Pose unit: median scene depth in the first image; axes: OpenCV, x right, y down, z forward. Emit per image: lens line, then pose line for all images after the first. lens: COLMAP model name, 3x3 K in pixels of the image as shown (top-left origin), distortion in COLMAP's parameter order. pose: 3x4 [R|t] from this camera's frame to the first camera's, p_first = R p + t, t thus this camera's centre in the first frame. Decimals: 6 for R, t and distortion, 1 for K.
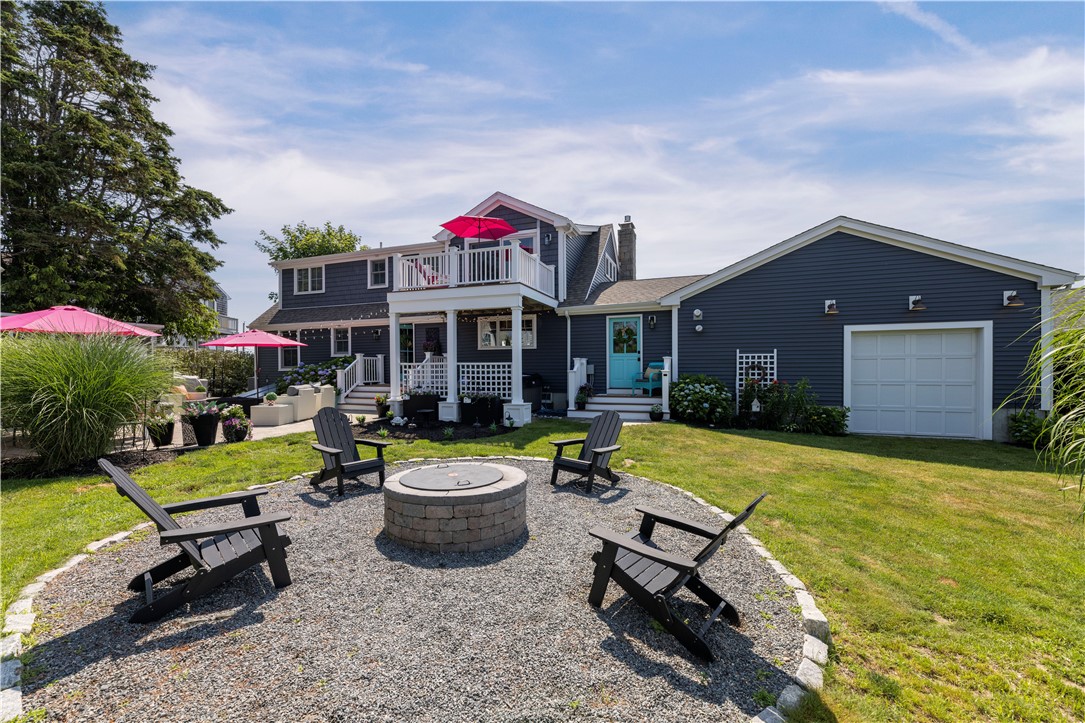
lens RADIAL K [[447.5, 0, 541.4], [0, 447.5, 376.8], [0, 0, 1]] dist [-0.000887, -0.000026]
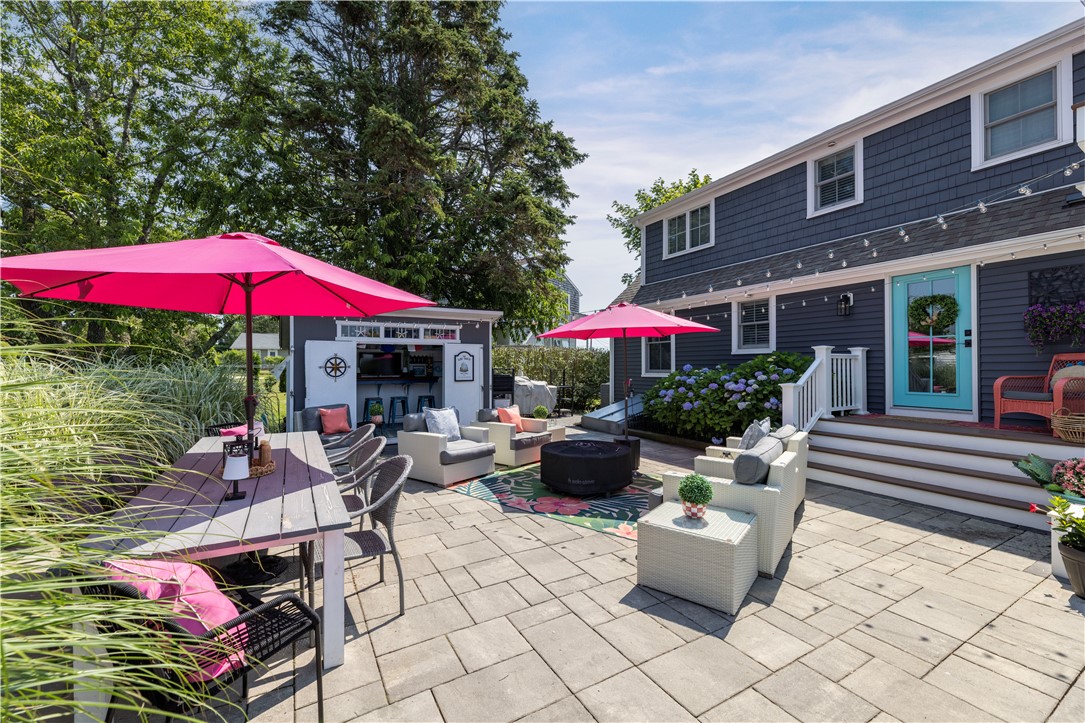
lens RADIAL K [[438.7, 0, 542.5], [0, 438.7, 361.5], [0, 0, 1]] dist [0.000161, 0.000073]
pose [[0.768478, -0.004898, -0.639858, -0.294992], [-0.010932, 0.999724, -0.020782, -0.021063], [0.639783, 0.022965, 0.768212, 0.421706]]
